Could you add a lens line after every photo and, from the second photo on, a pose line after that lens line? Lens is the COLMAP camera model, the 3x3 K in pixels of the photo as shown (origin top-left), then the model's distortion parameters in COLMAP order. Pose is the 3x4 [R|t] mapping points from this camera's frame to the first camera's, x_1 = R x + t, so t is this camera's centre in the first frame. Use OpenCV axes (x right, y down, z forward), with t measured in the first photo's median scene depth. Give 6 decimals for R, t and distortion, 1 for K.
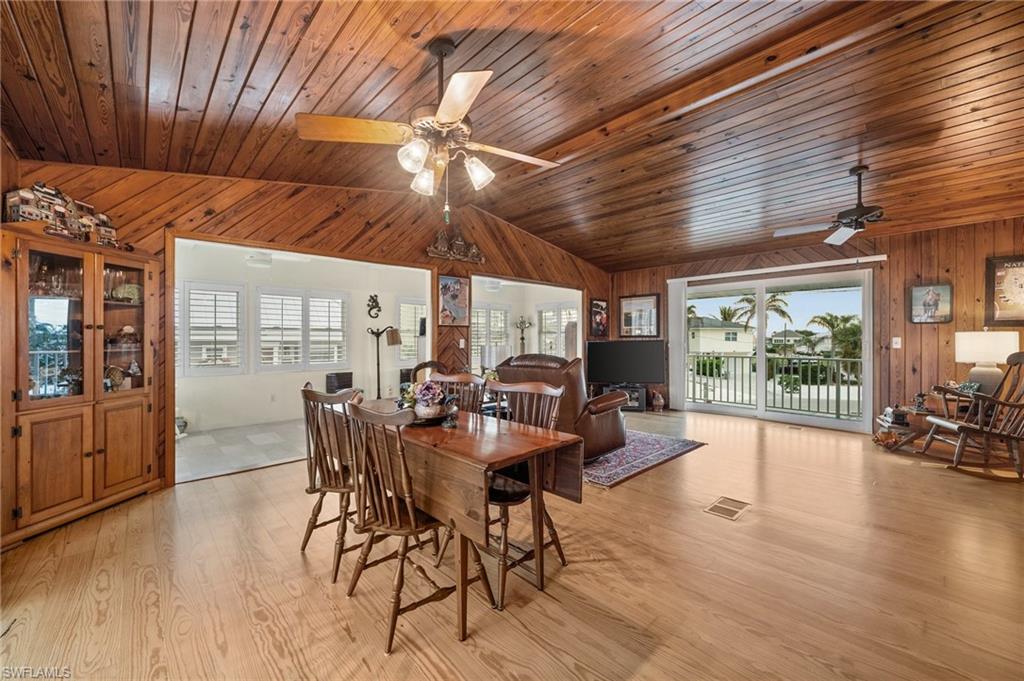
lens RADIAL K [[403.4, 0, 512.0], [0, 403.4, 336.2], [0, 0, 1]] dist [-0.001129, 0.000217]
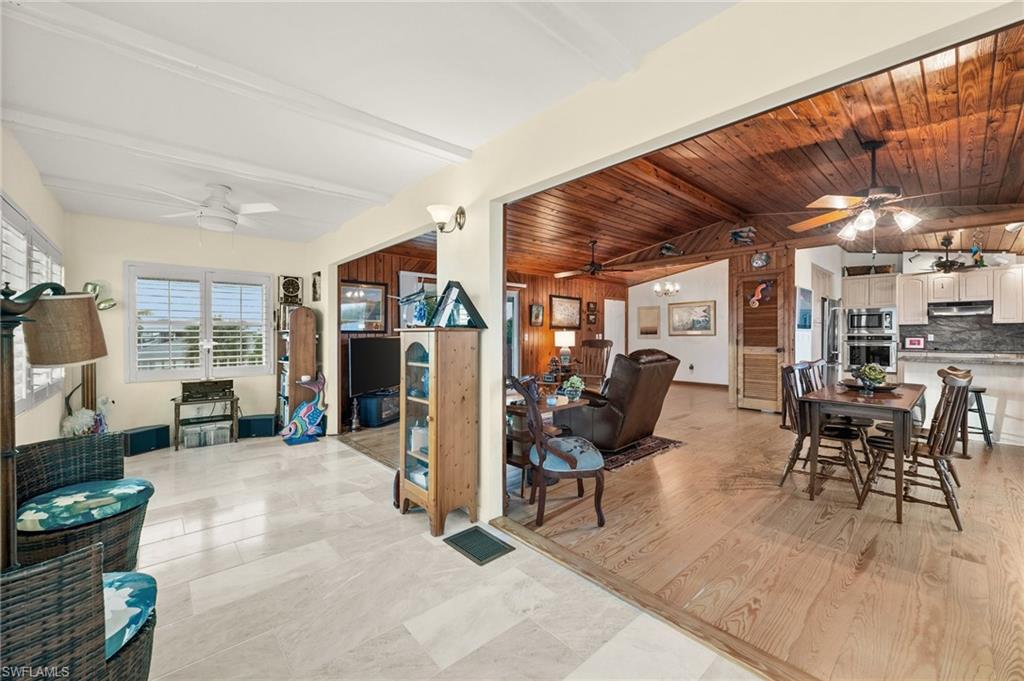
lens RADIAL K [[403.4, 0, 515.2], [0, 403.4, 337.3], [0, 0, 1]] dist [-0.001129, 0.000217]
pose [[0.017237, -0.004802, 0.999840, -0.718815], [-0.004165, 0.999979, 0.004874, 0.008437], [-0.999843, -0.004249, 0.017217, 0.969981]]
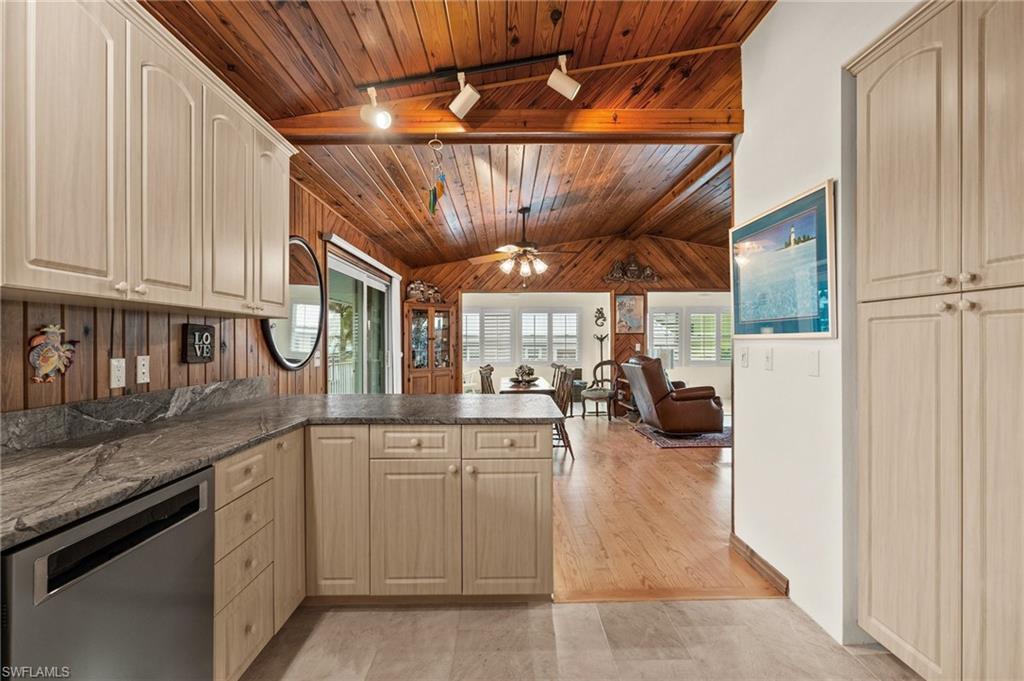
lens RADIAL K [[480.6, 0, 510.3], [0, 480.6, 339.7], [0, 0, 1]] dist [-0.002525, 0.000246]
pose [[0.743390, -0.004534, -0.668842, 0.616308], [0.006408, 0.999979, 0.000344, -0.008894], [0.668827, -0.004542, 0.743404, -0.402509]]
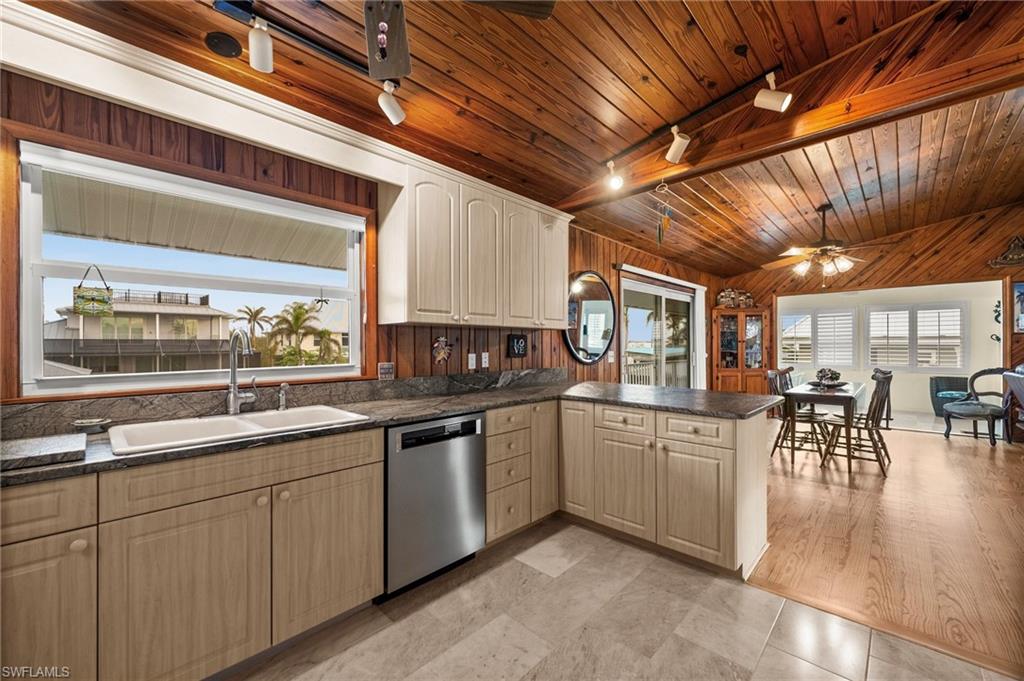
lens RADIAL K [[403.4, 0, 515.9], [0, 403.4, 341.8], [0, 0, 1]] dist [-0.001129, 0.000217]
pose [[0.064936, -0.006362, -0.997869, 0.742778], [0.008203, 0.999949, -0.005841, -0.009785], [0.997856, -0.007806, 0.064985, -0.304111]]
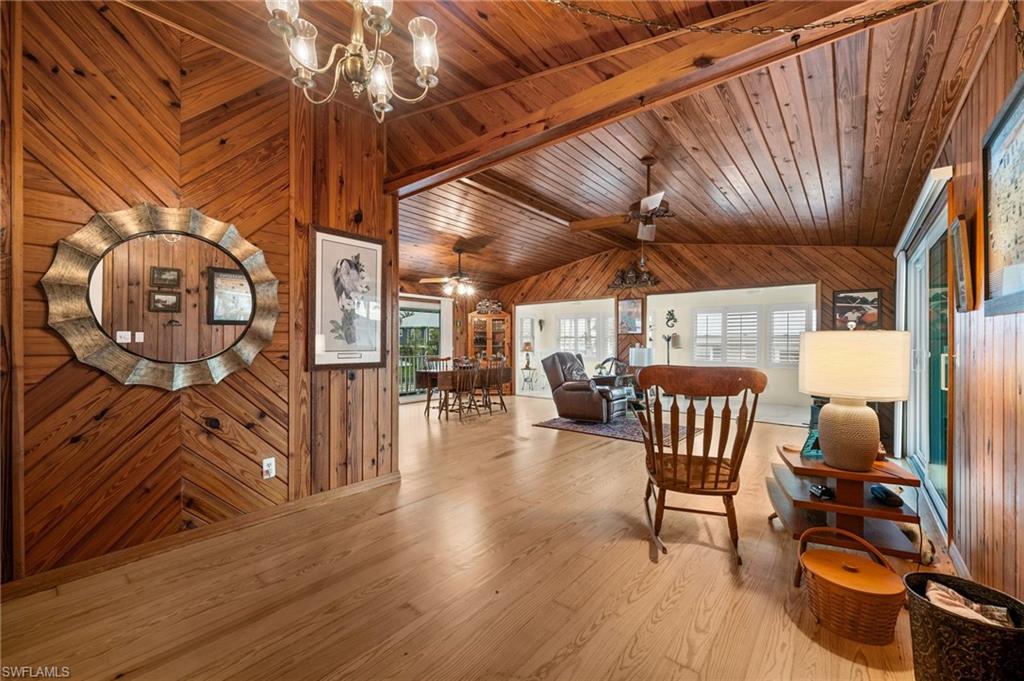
lens RADIAL K [[403.4, 0, 510.1], [0, 403.4, 340.3], [0, 0, 1]] dist [-0.001129, 0.000217]
pose [[0.128465, -0.002583, -0.991711, 1.264565], [0.004336, 0.999989, -0.002043, -0.001464], [0.991705, -0.004038, 0.128474, 0.408461]]
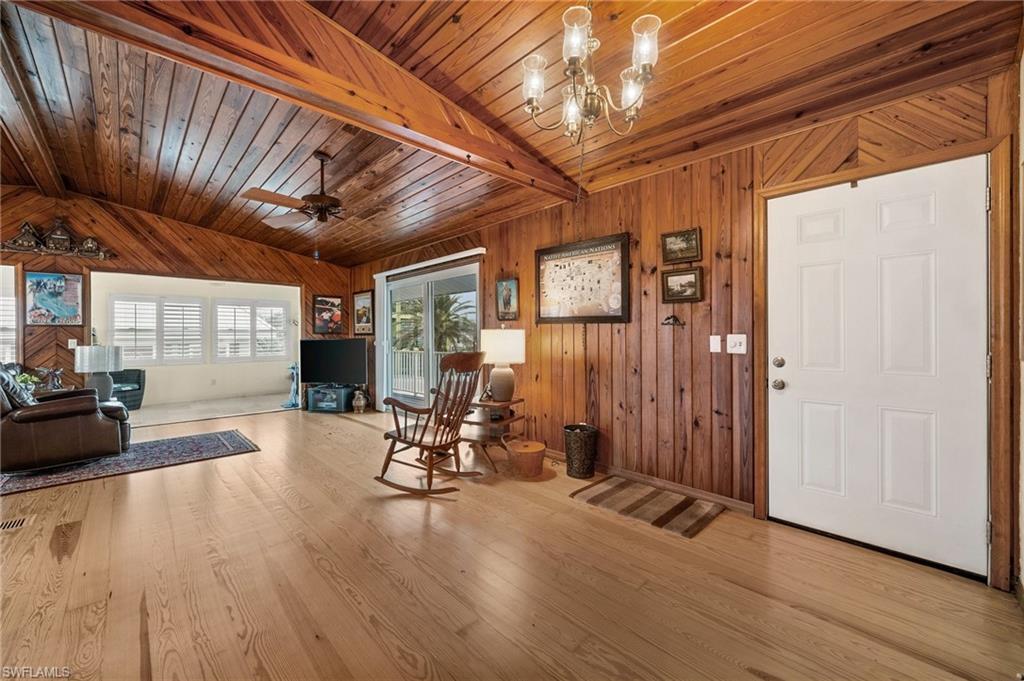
lens RADIAL K [[403.4, 0, 513.2], [0, 403.4, 336.8], [0, 0, 1]] dist [-0.001129, 0.000217]
pose [[0.999966, -0.005265, 0.006391, 0.949984], [0.005185, 0.999909, 0.012477, -0.005316], [-0.006456, -0.012444, 0.999902, 0.055182]]
